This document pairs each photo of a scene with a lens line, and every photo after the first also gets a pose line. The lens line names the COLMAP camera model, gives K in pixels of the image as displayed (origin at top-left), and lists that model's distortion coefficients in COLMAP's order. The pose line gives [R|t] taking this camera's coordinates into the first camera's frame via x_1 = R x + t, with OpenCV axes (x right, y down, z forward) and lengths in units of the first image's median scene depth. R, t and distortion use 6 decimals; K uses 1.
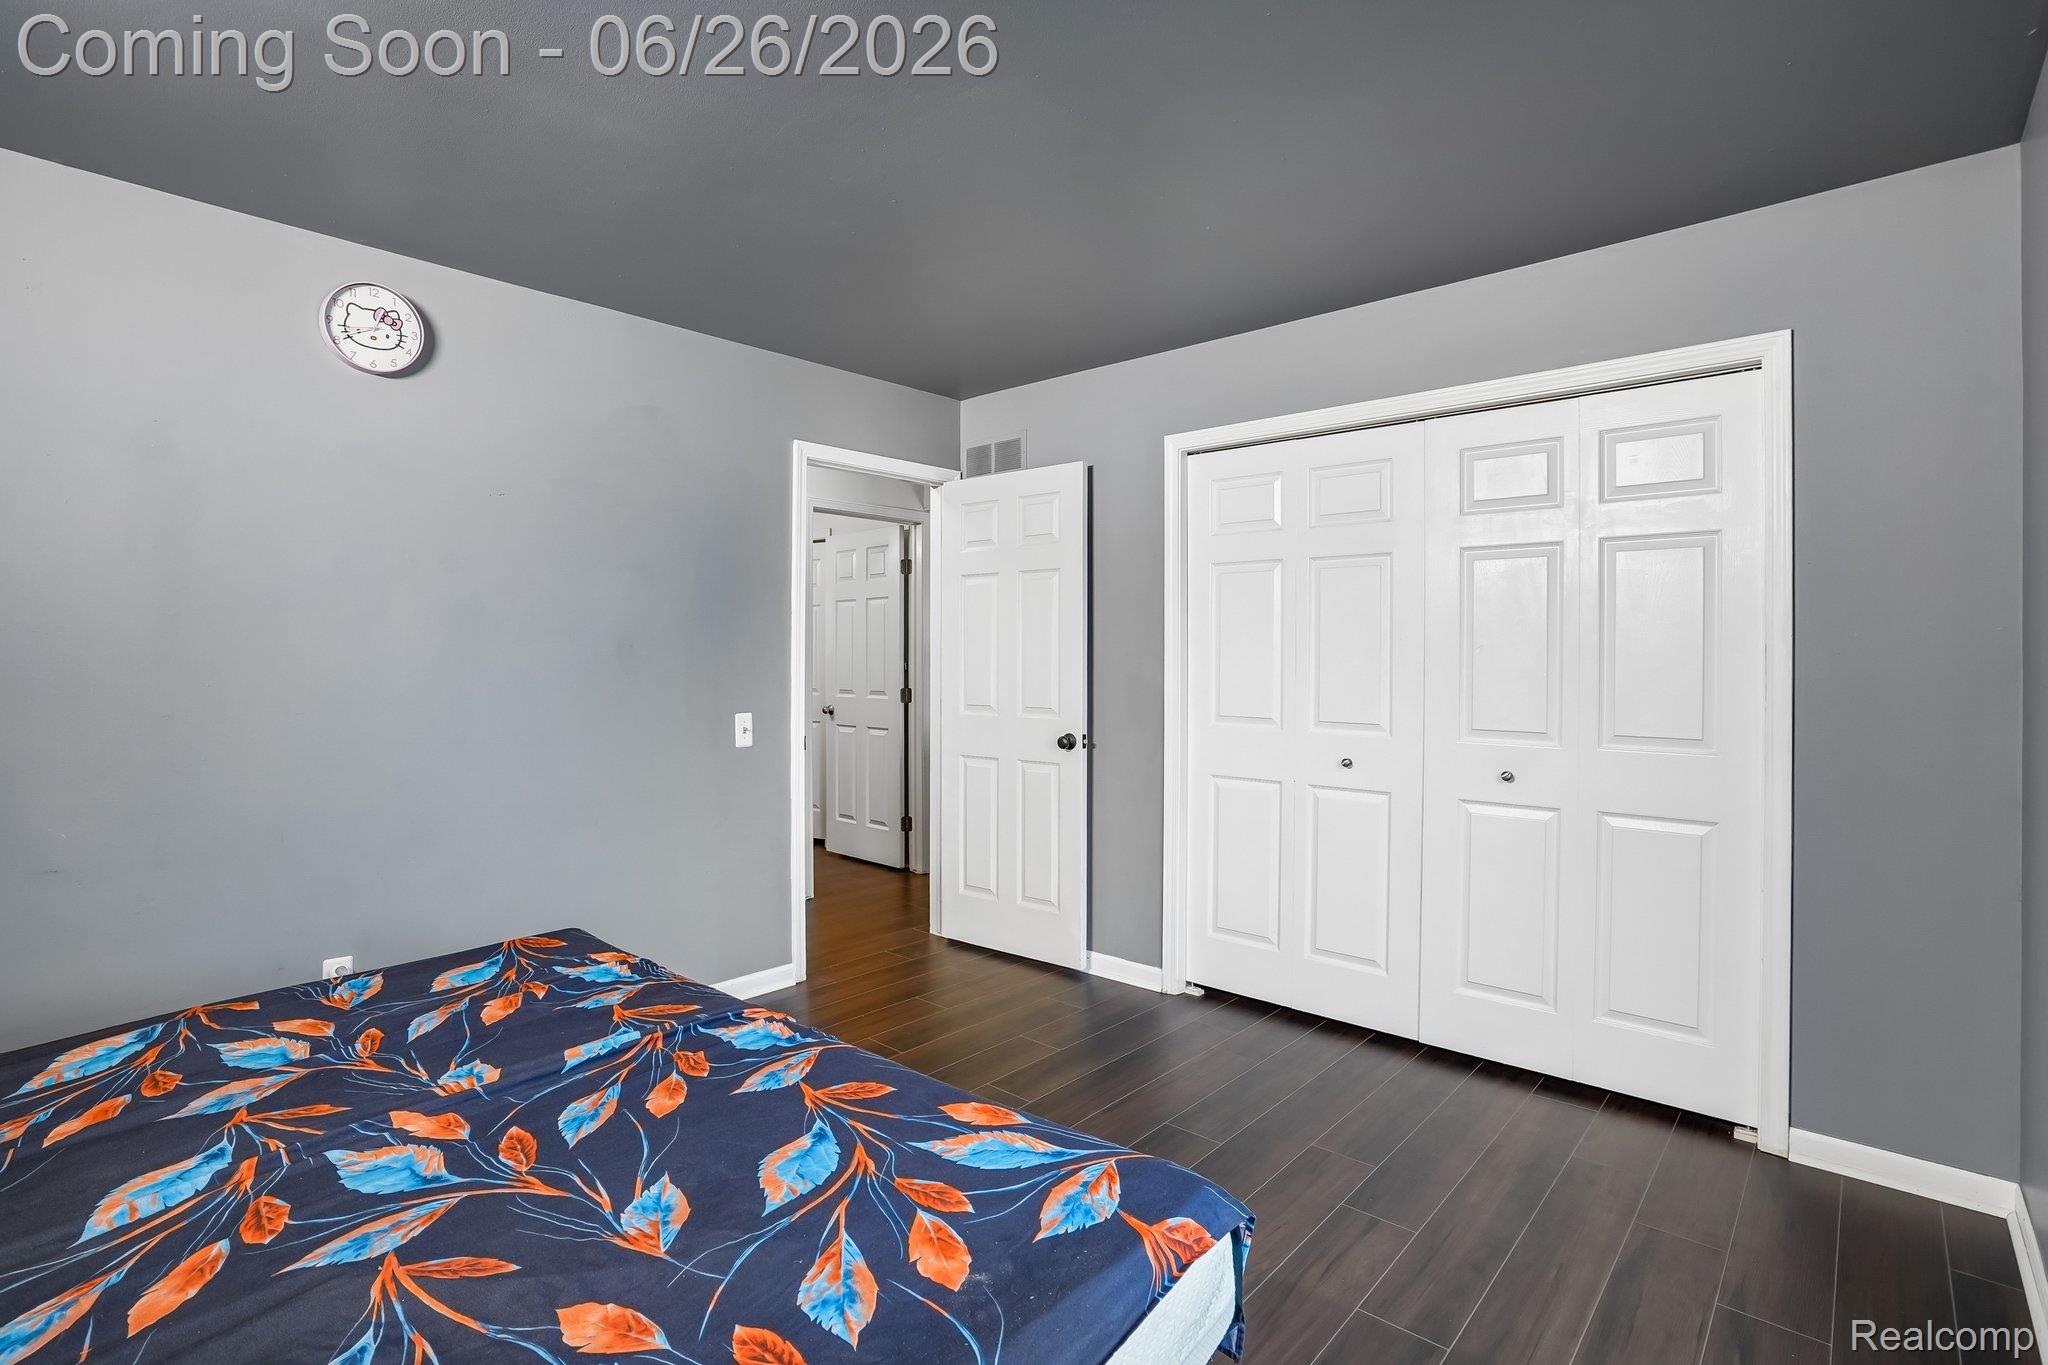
lens RADIAL K [[958.8, 0, 1032.0], [0, 958.8, 669.0], [0, 0, 1]] dist [-0.068358, 0.031818]
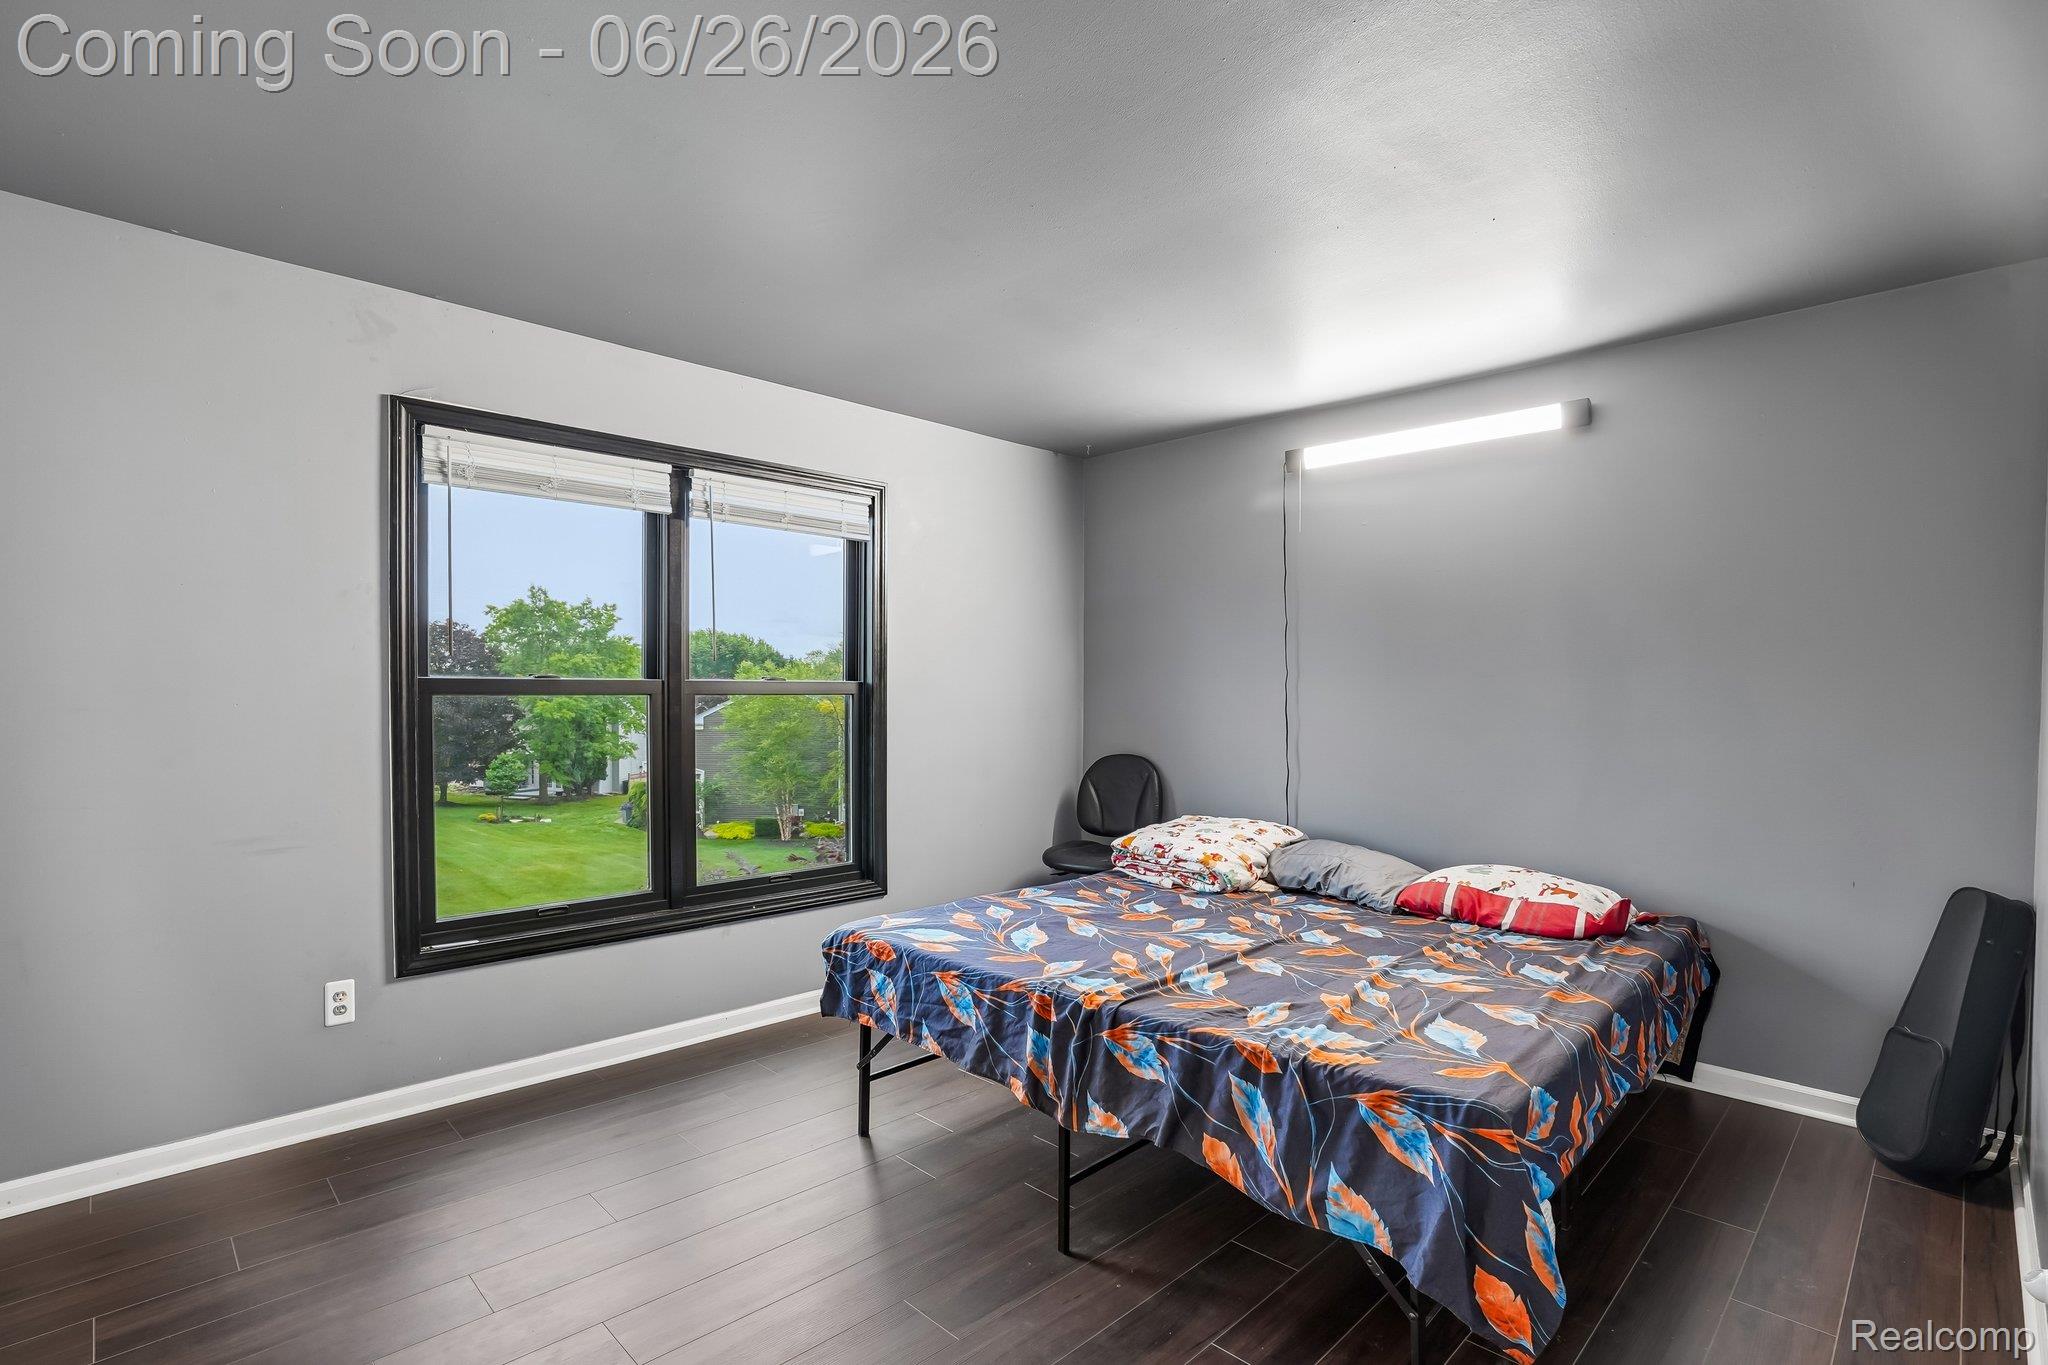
lens RADIAL K [[958.8, 0, 1032.0], [0, 958.8, 669.0], [0, 0, 1]] dist [-0.068358, 0.031818]
pose [[-0.998720, 0.001995, 0.050541, -0.351755], [0.002019, 0.999998, 0.000419, -0.066324], [-0.050540, 0.000521, -0.998722, 3.028249]]
